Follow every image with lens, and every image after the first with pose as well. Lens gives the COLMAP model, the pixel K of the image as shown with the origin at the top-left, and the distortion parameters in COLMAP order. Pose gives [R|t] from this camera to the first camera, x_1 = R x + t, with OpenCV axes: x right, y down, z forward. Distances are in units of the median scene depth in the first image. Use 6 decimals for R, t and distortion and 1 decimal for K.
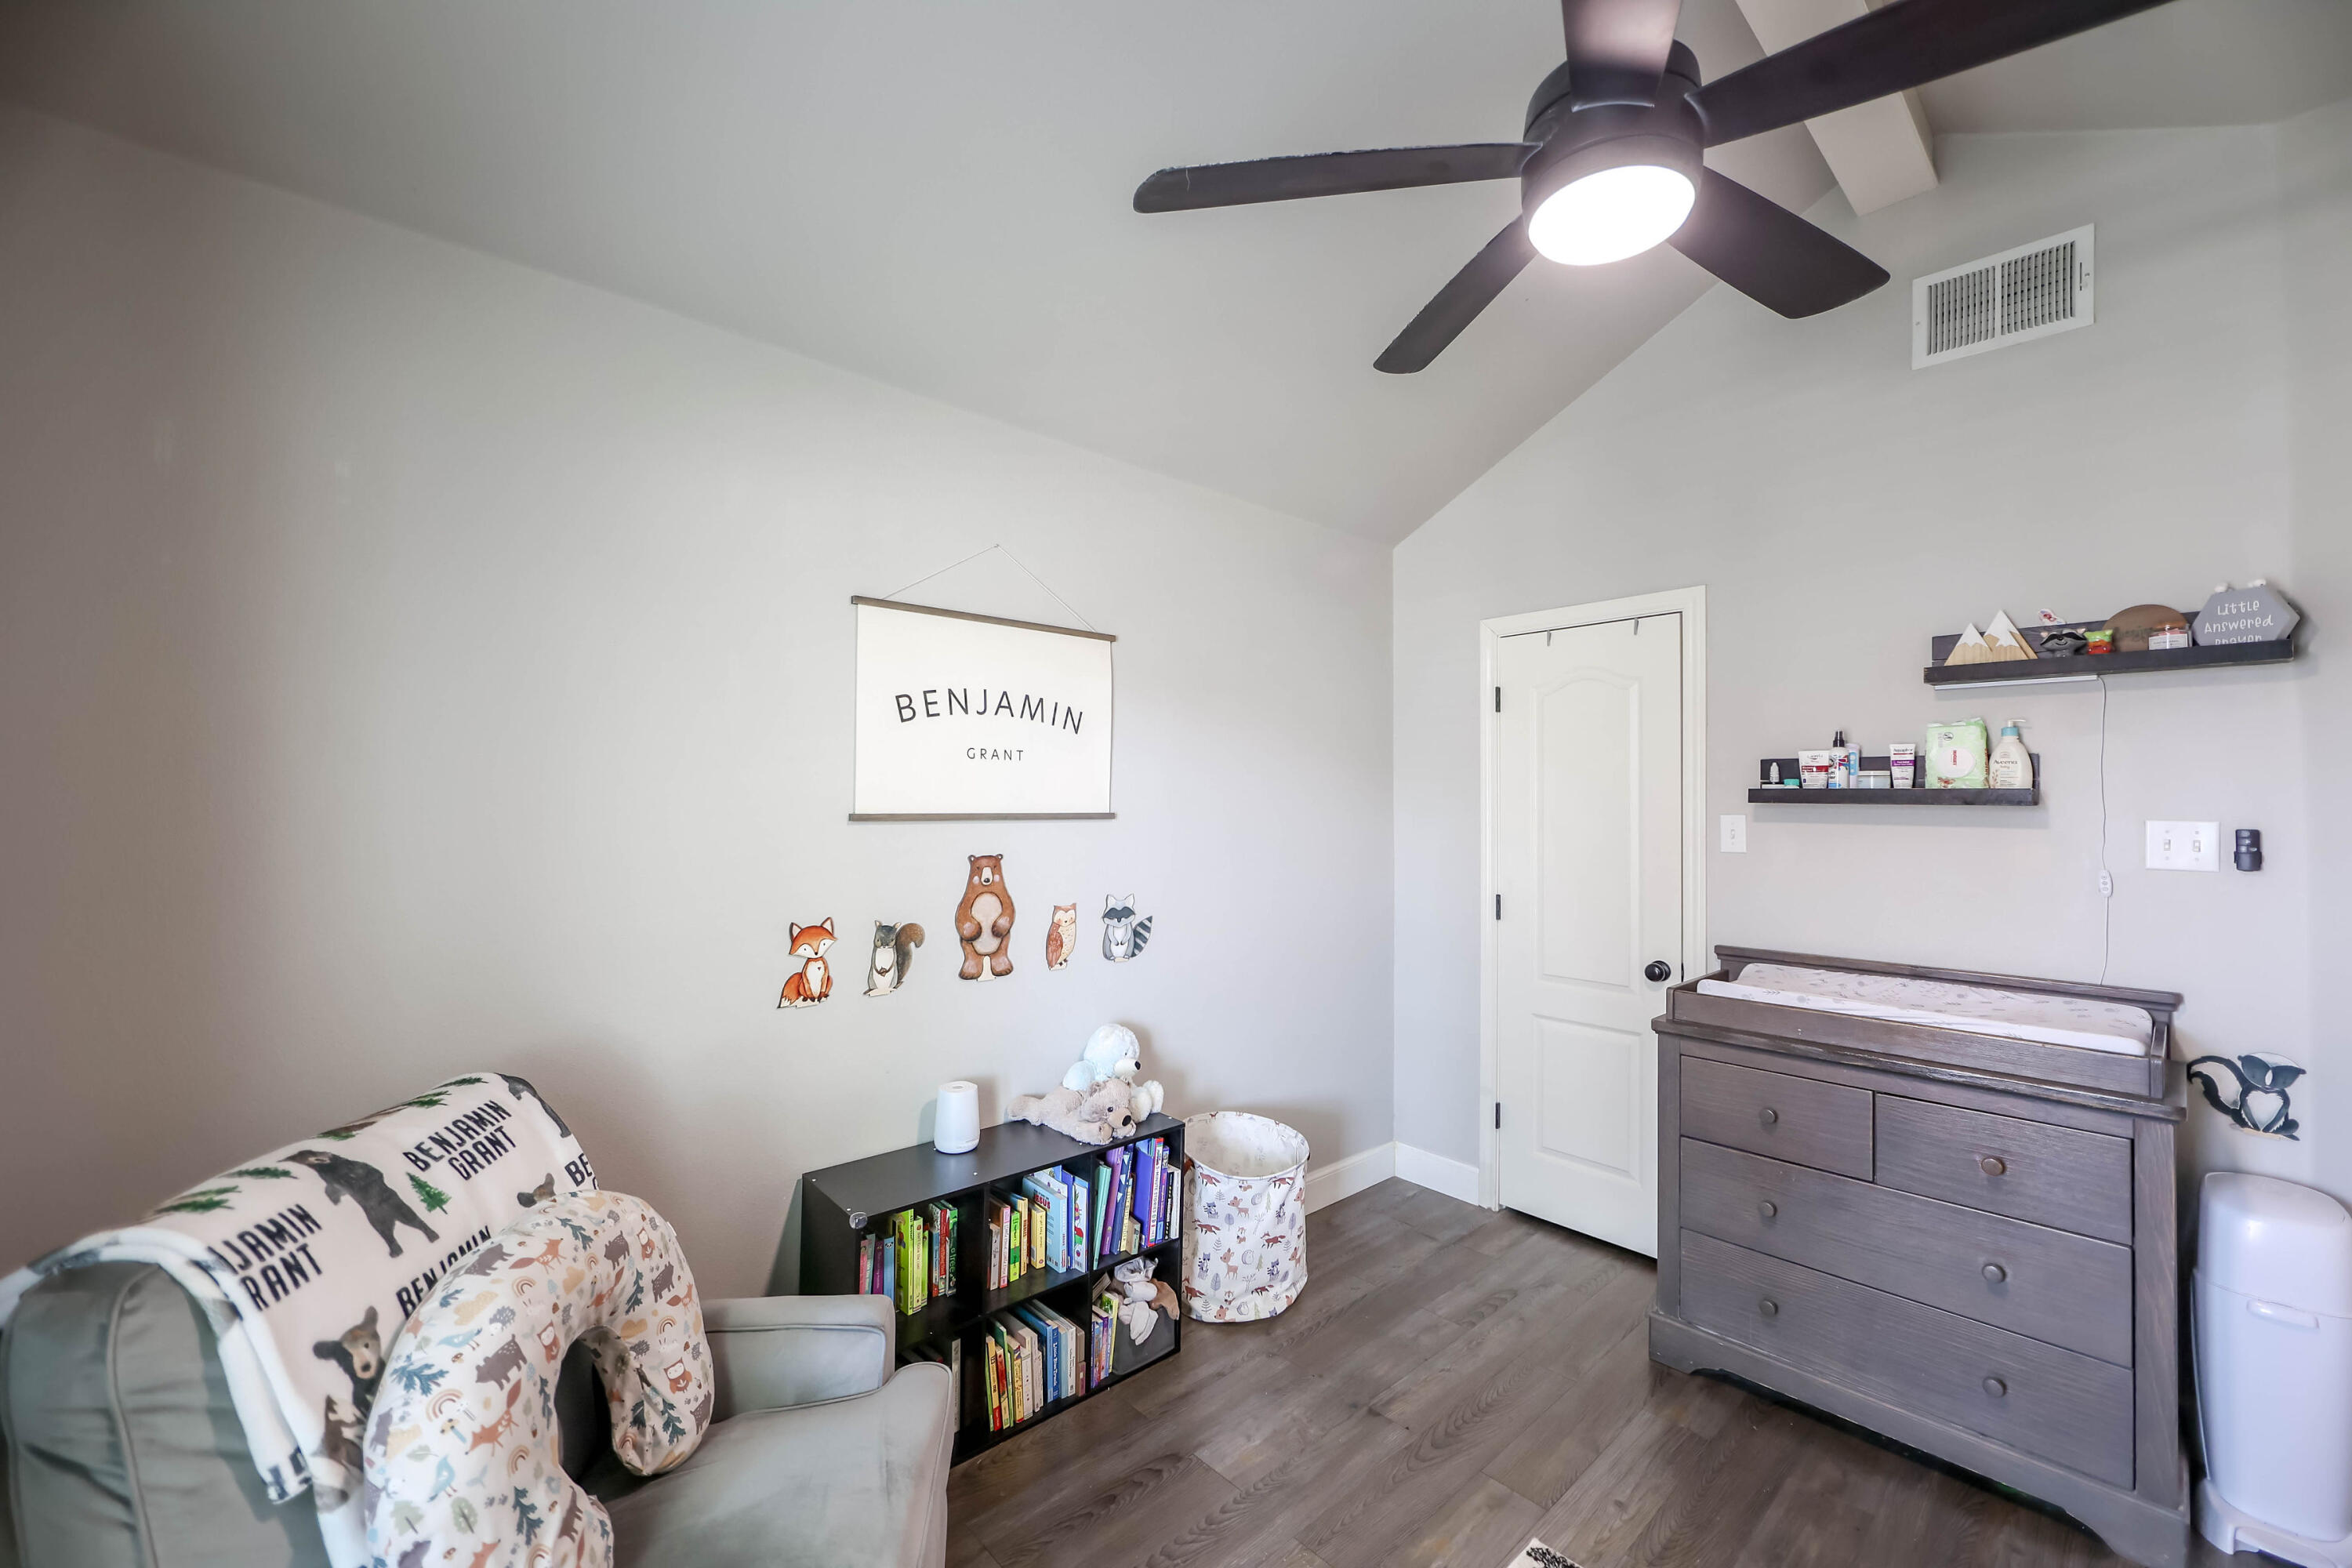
lens RADIAL K [[932.8, 0, 1163.7], [0, 932.8, 796.5], [0, 0, 1]] dist [-0.001638, 0.000245]
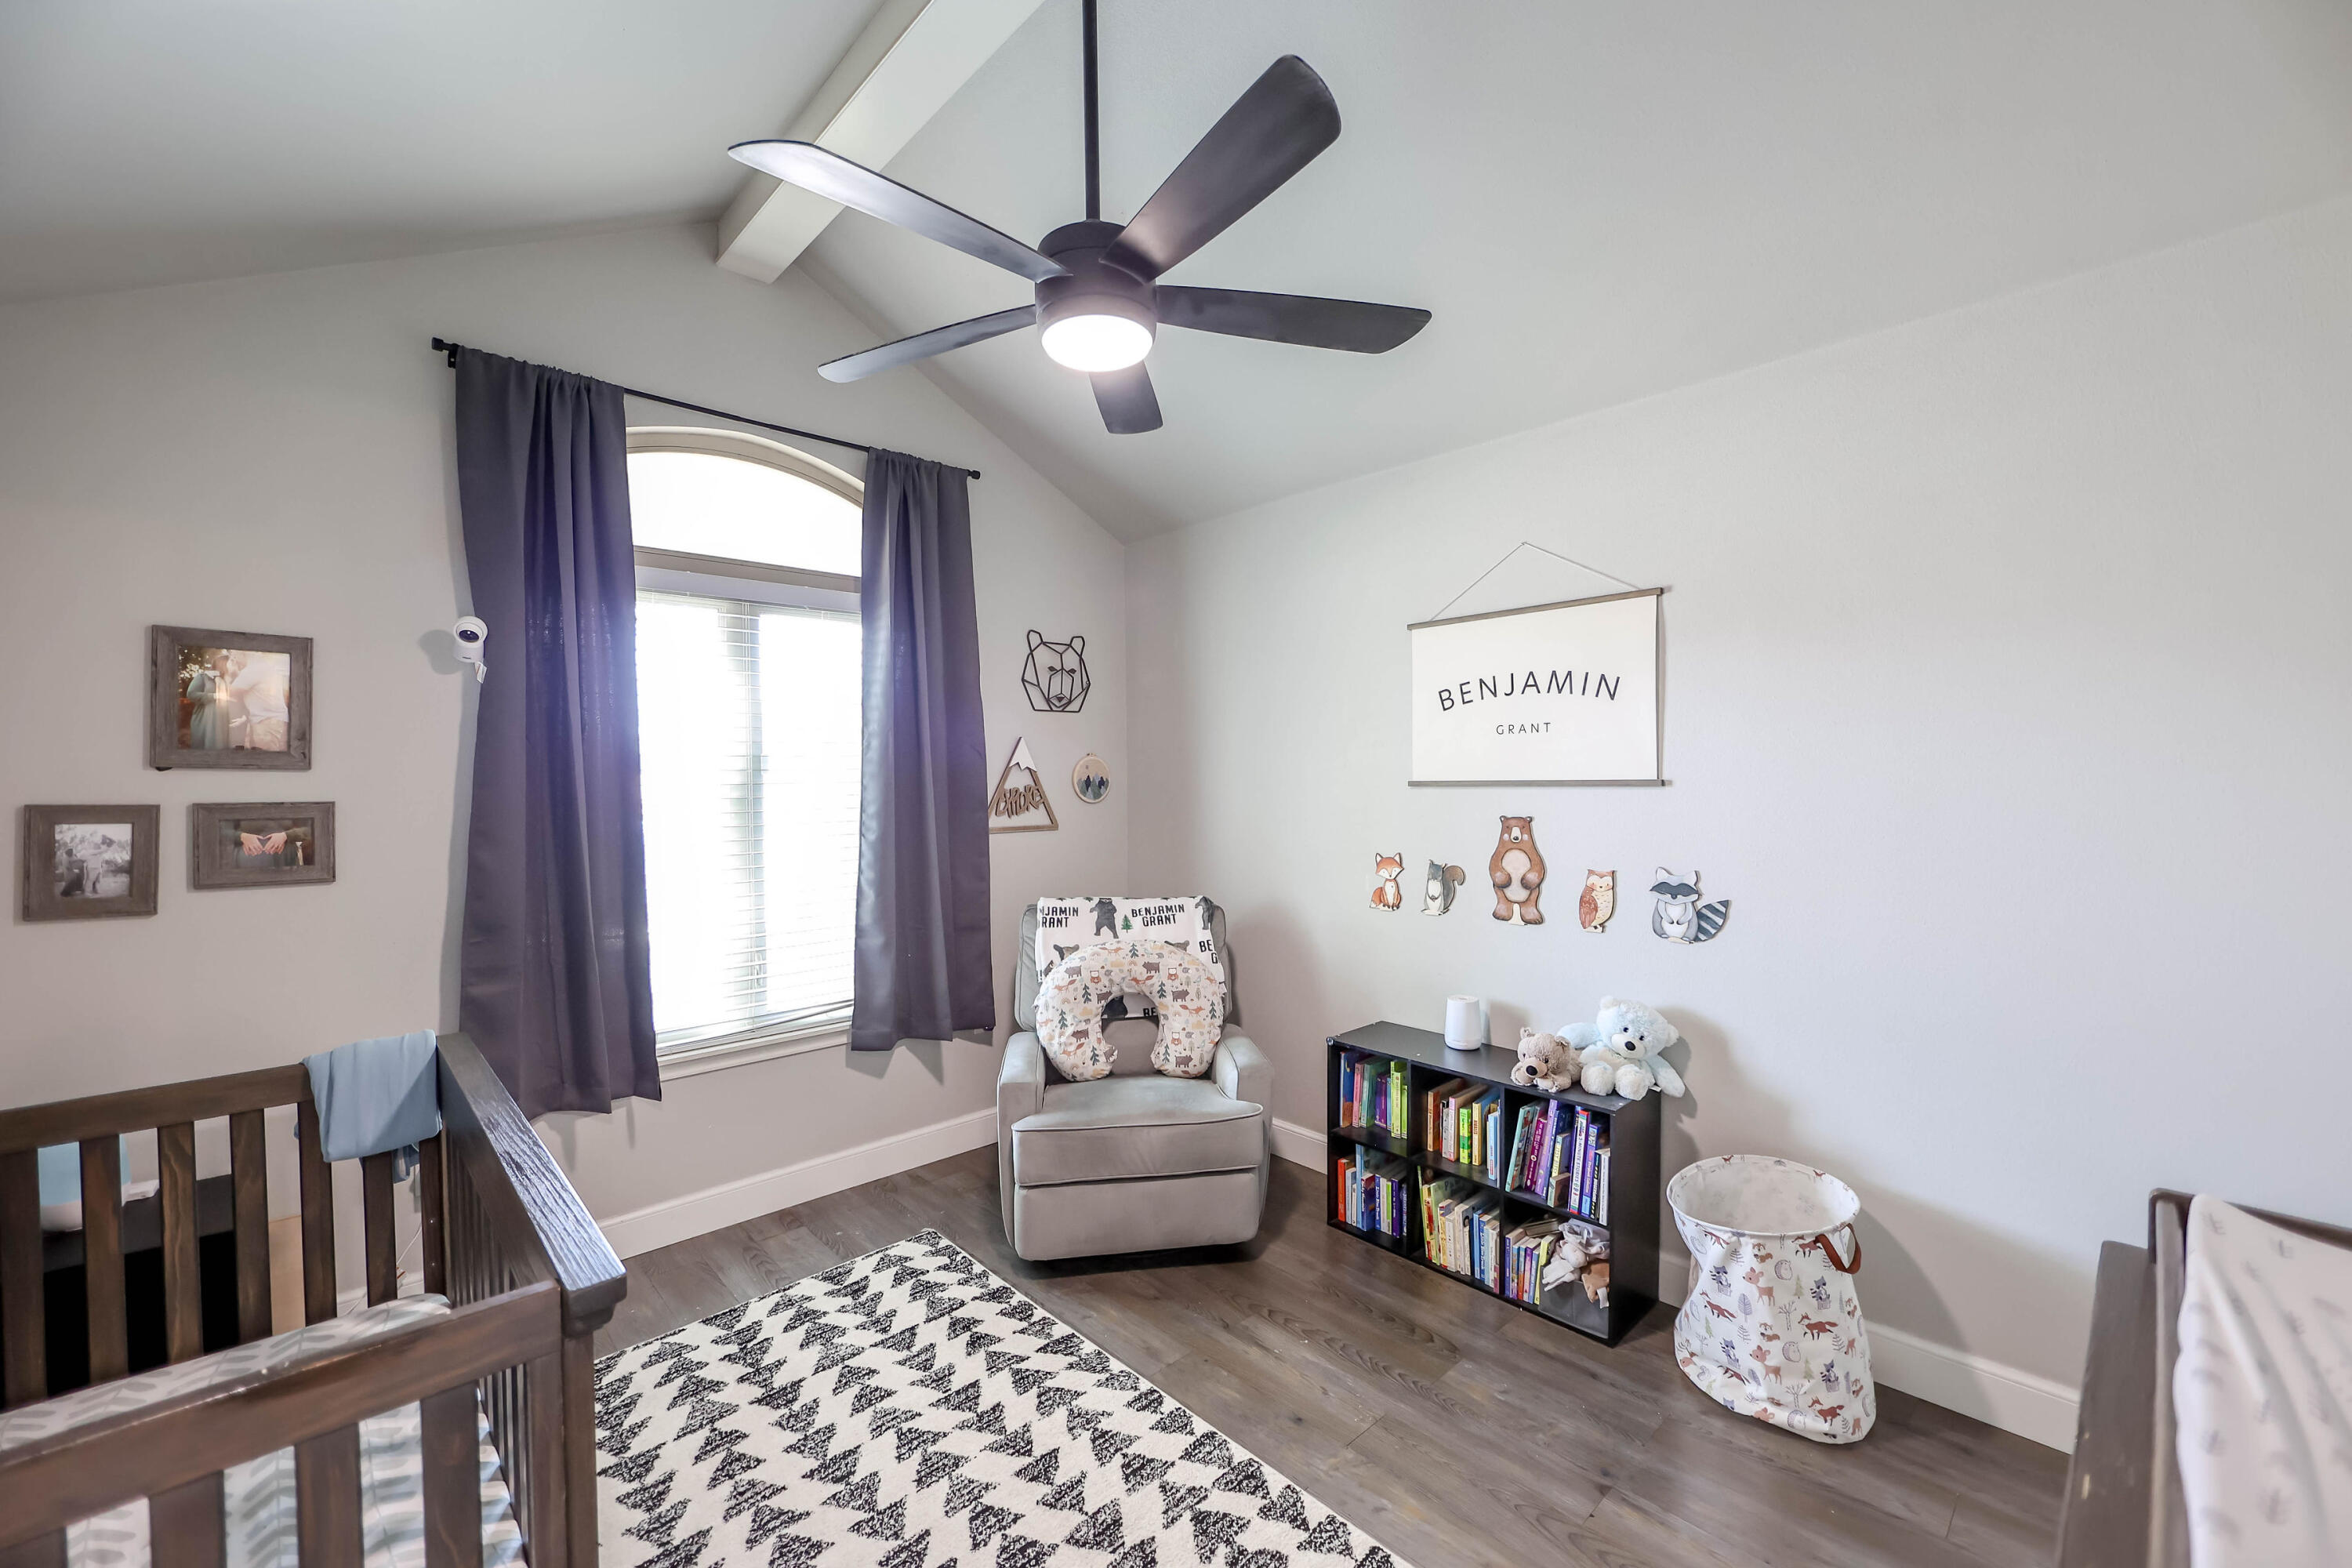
lens RADIAL K [[932.8, 0, 1163.9], [0, 932.8, 793.7], [0, 0, 1]] dist [-0.001638, 0.000245]
pose [[0.020098, 0.011324, -0.999734, 0.956860], [0.018359, 0.999763, 0.011693, 0.013048], [0.999629, -0.018589, 0.019885, 0.542073]]
